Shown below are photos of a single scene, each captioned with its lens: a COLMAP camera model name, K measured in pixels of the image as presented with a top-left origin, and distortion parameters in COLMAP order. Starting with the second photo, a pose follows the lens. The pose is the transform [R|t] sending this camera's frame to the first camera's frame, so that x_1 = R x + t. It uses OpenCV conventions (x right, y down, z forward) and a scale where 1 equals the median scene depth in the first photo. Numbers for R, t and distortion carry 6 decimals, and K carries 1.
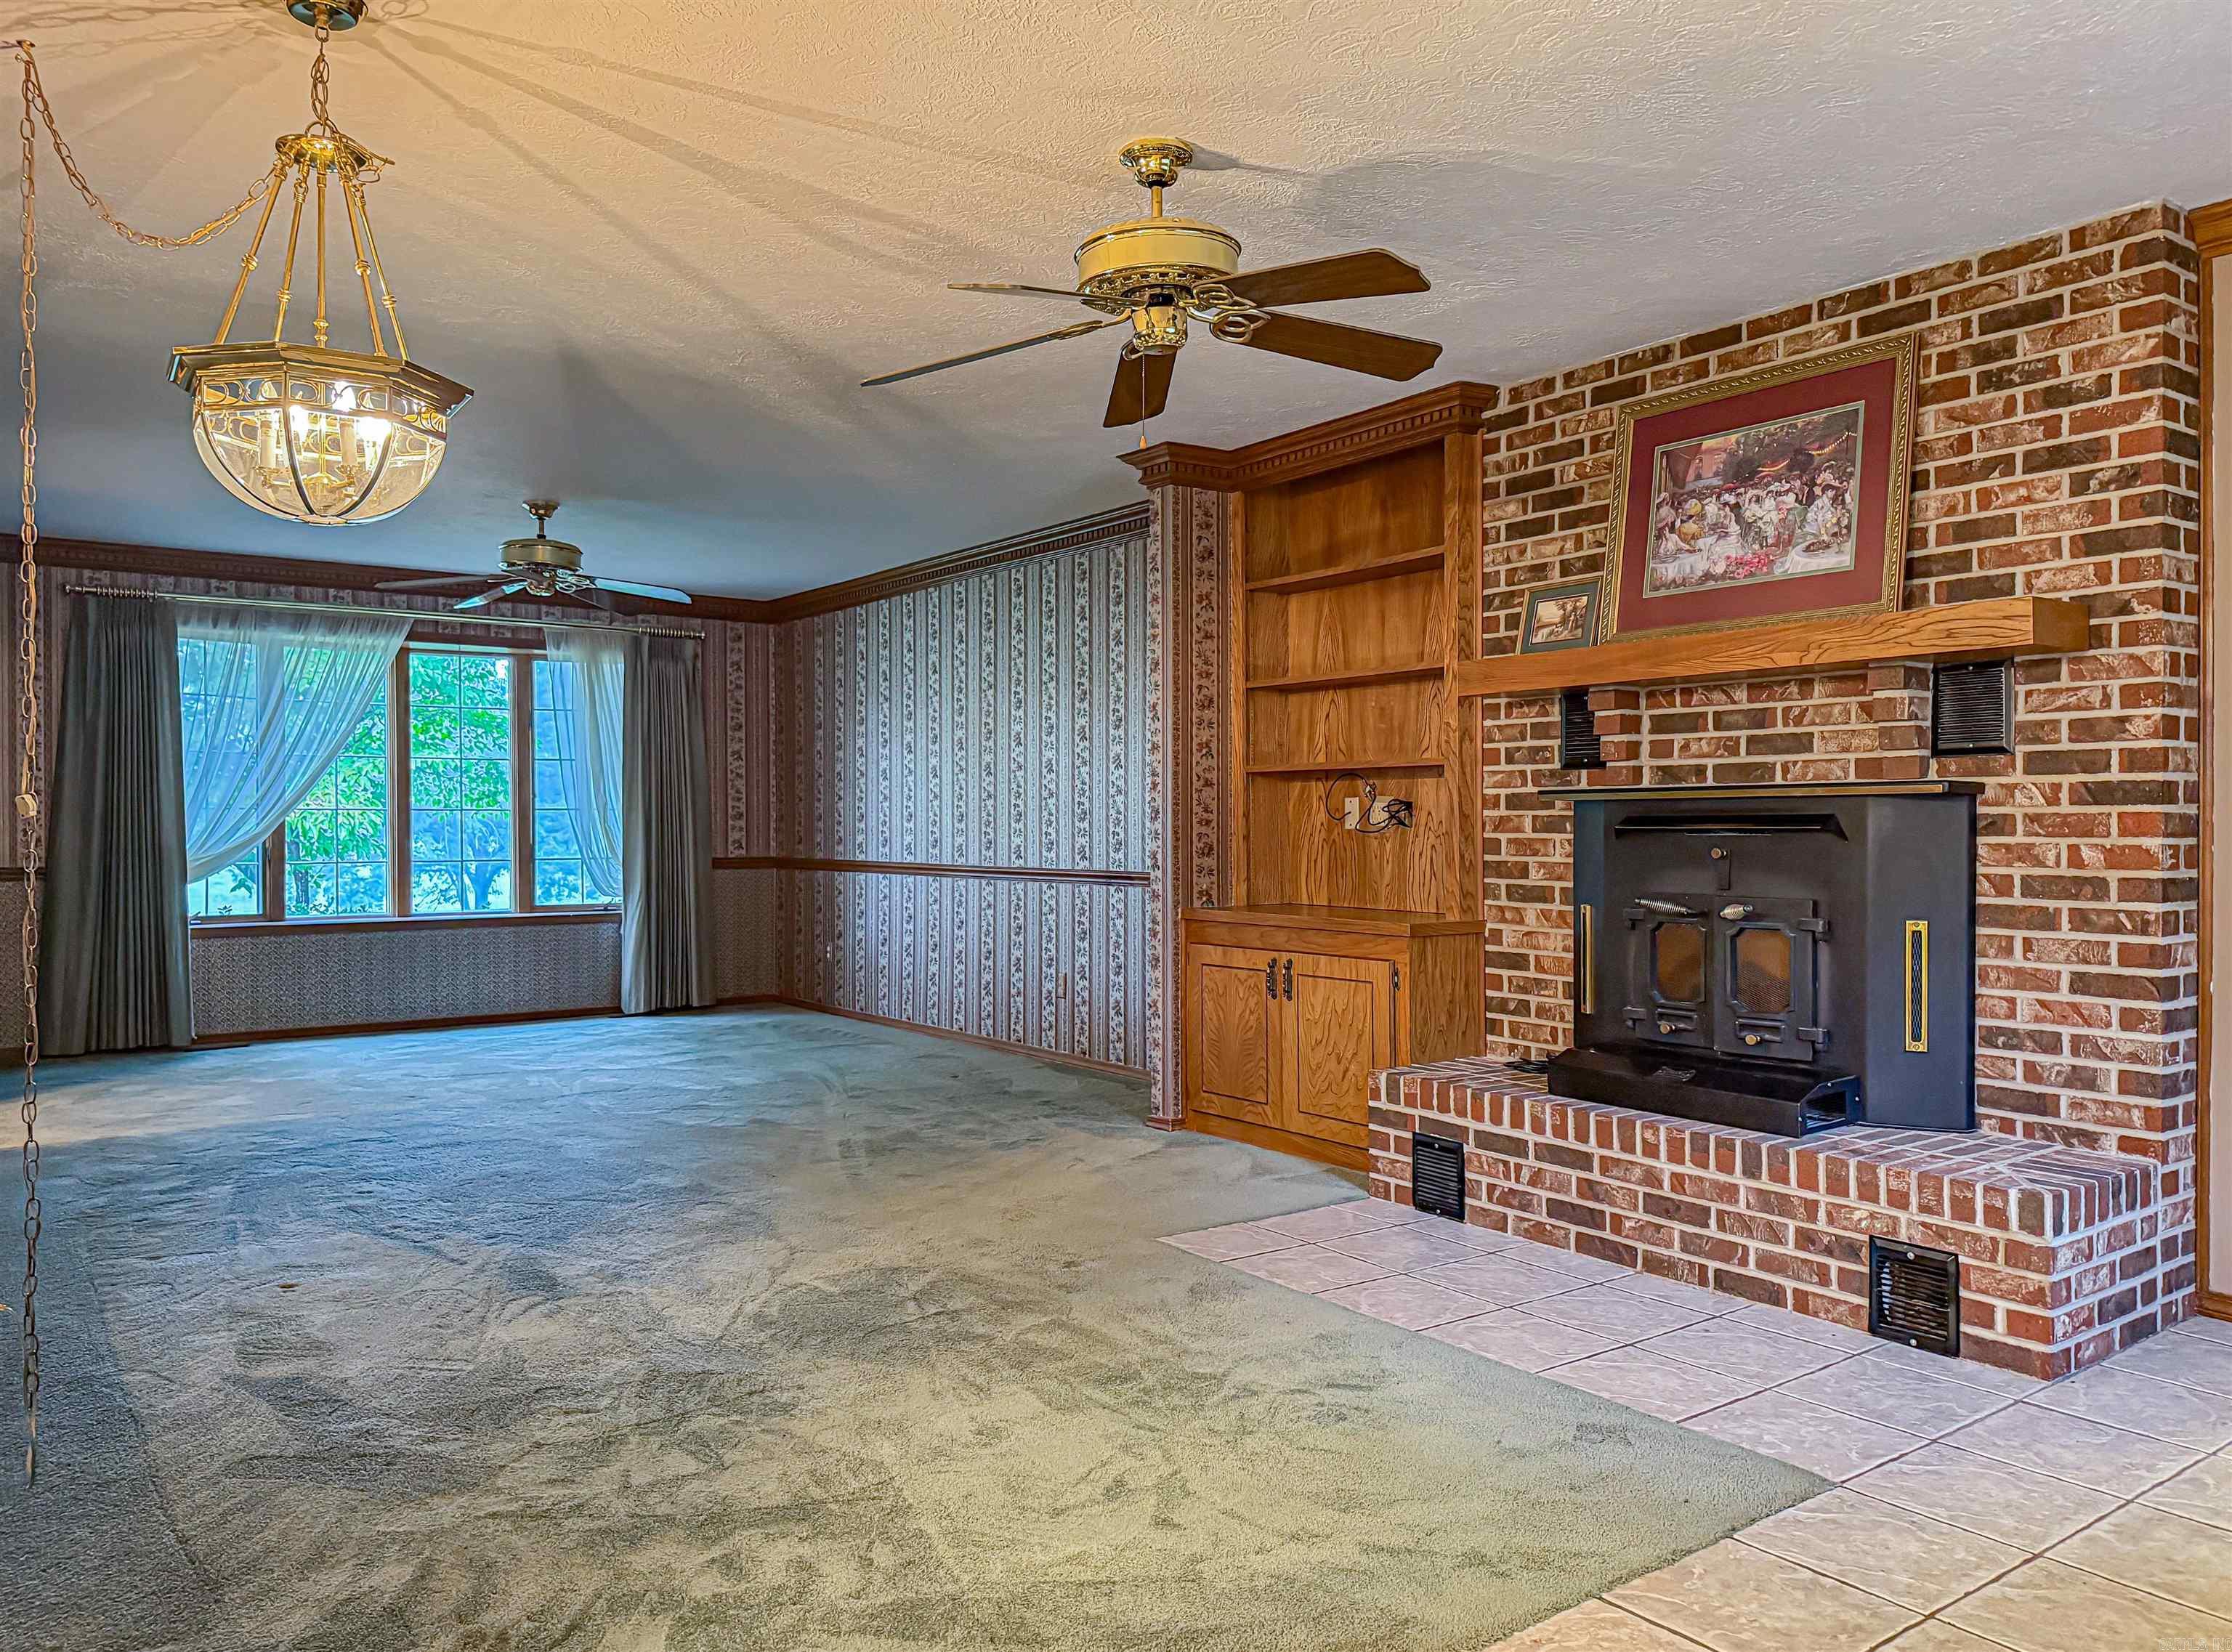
lens RADIAL K [[1581.8, 0, 1170.5], [0, 1581.8, 831.3], [0, 0, 1]] dist [0.067545, -0.076403]
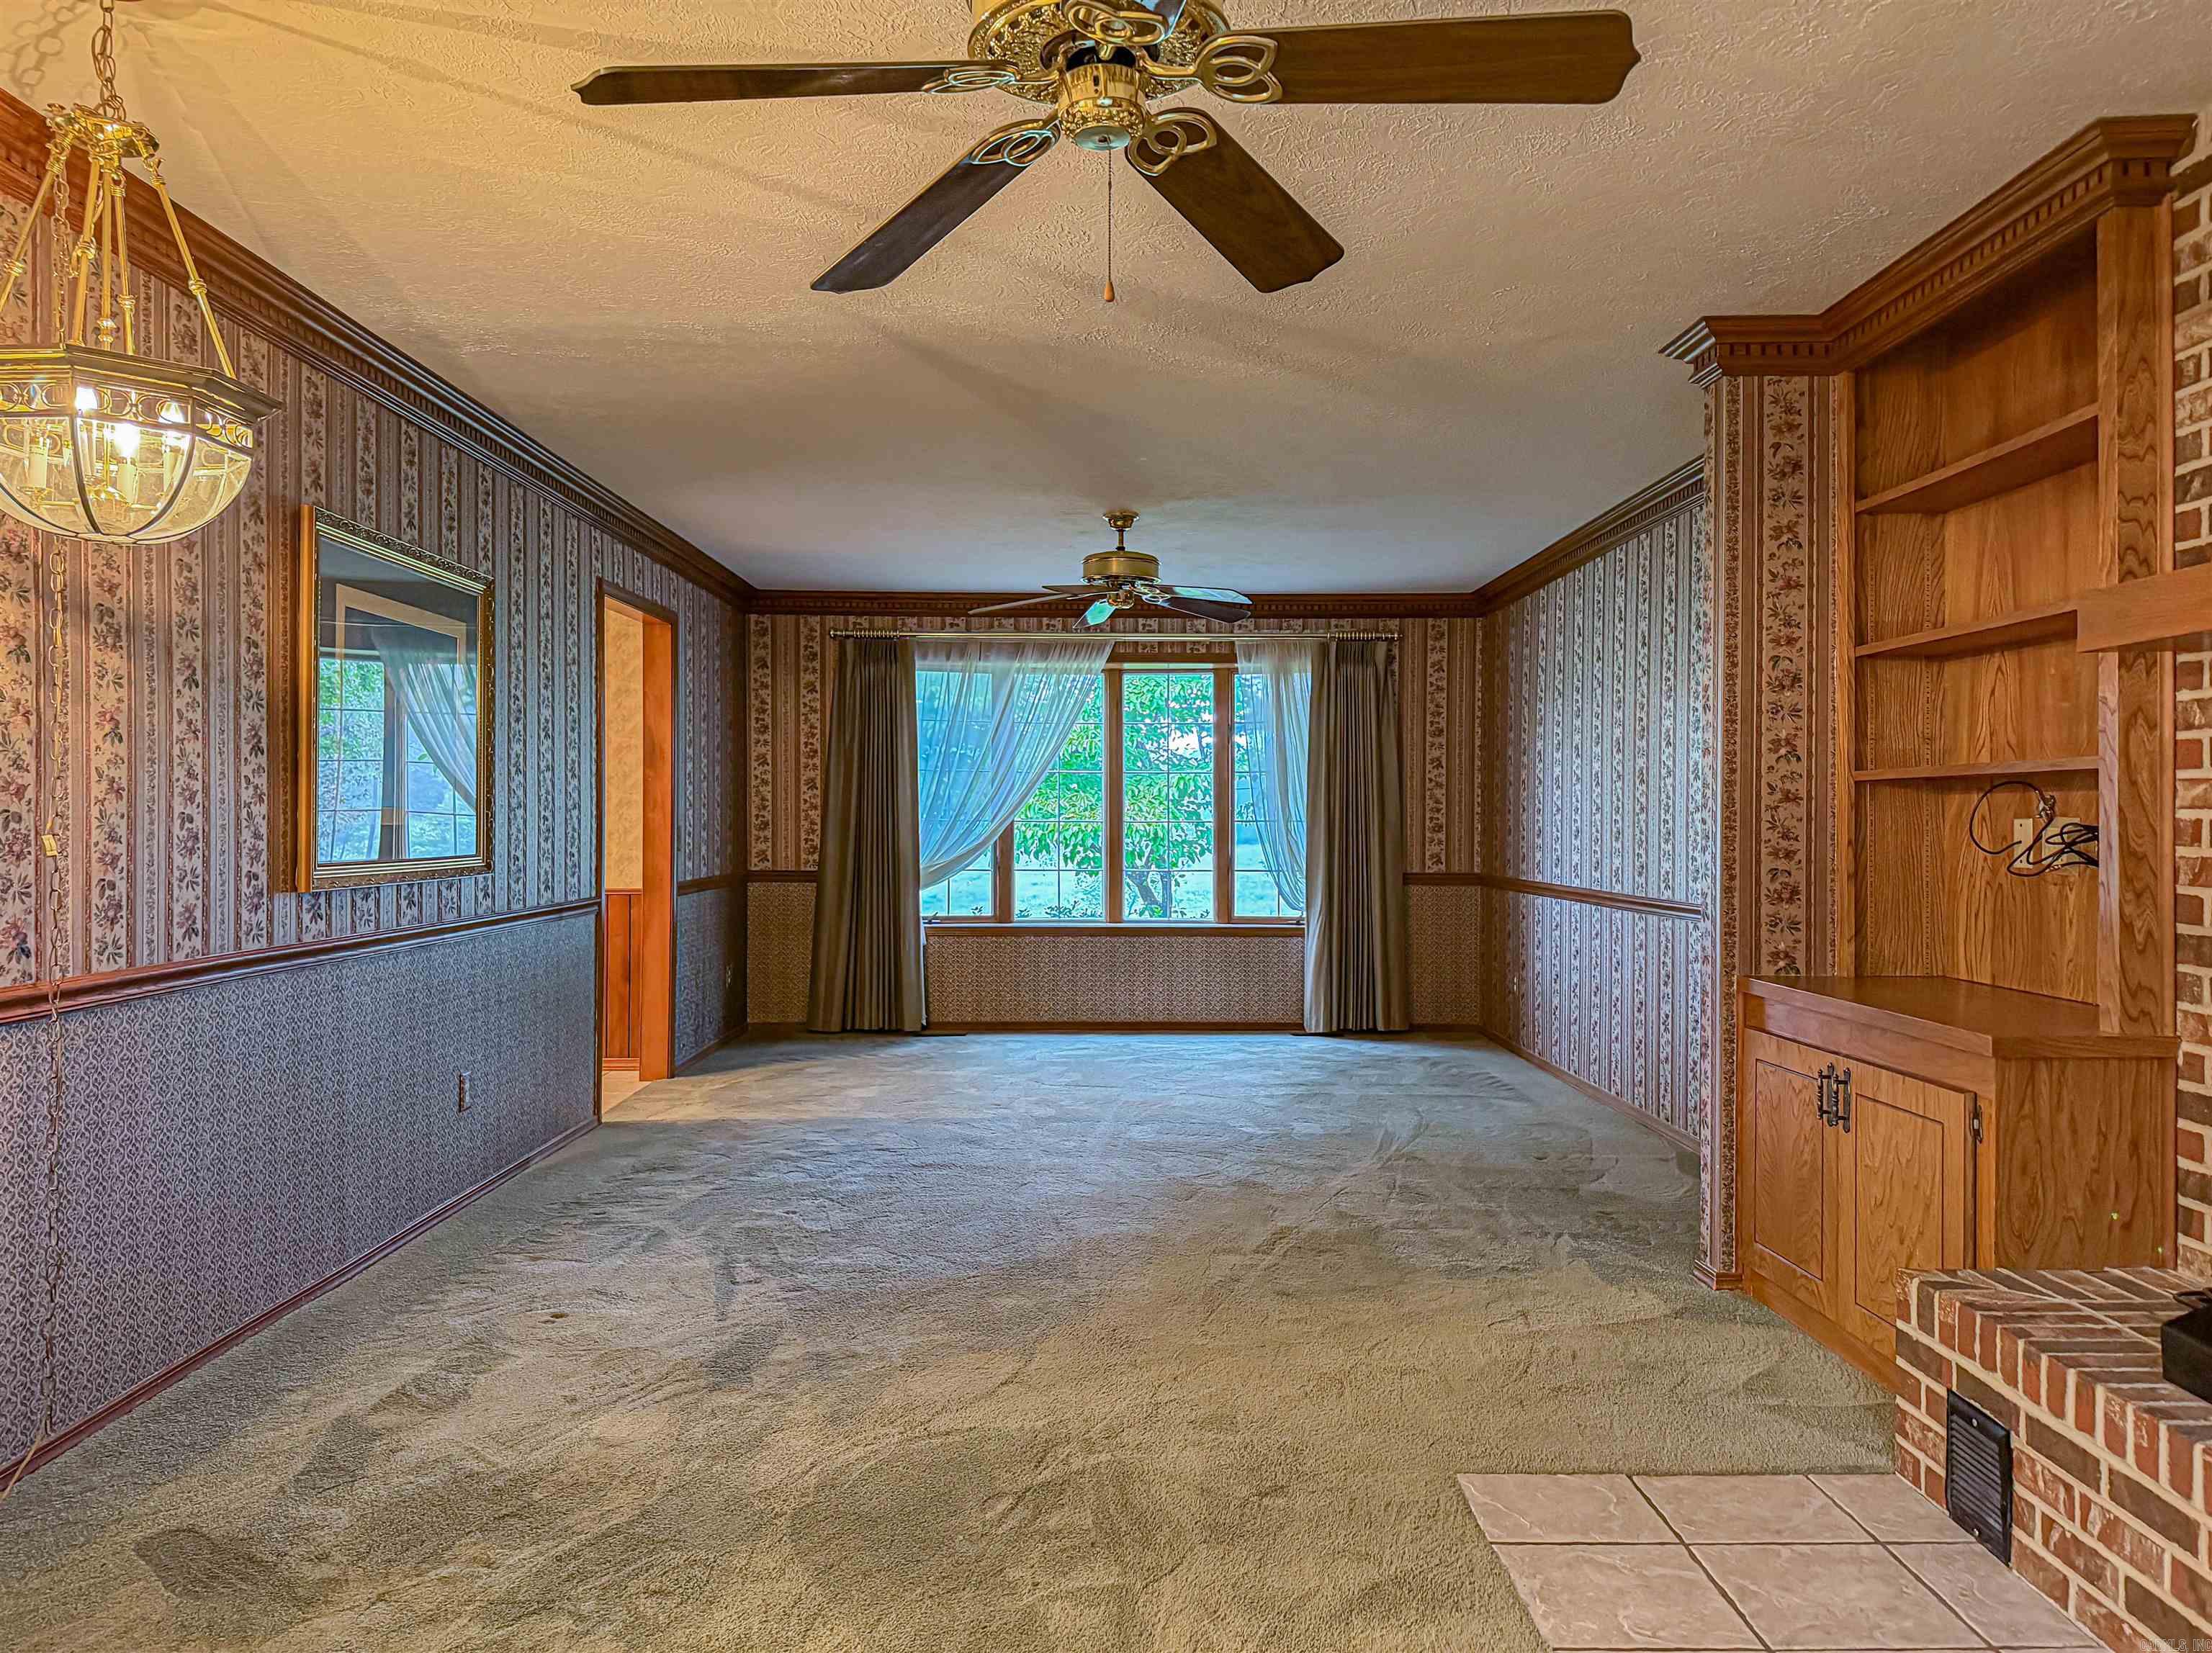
lens RADIAL K [[1567.6, 0, 1117.3], [0, 1567.6, 829.6], [0, 0, 1]] dist [0.067545, -0.076403]
pose [[0.798068, 0.005410, -0.602543, 0.262260], [-0.004738, 0.999985, 0.002704, -0.021219], [0.602548, 0.000697, 0.798082, 0.331577]]
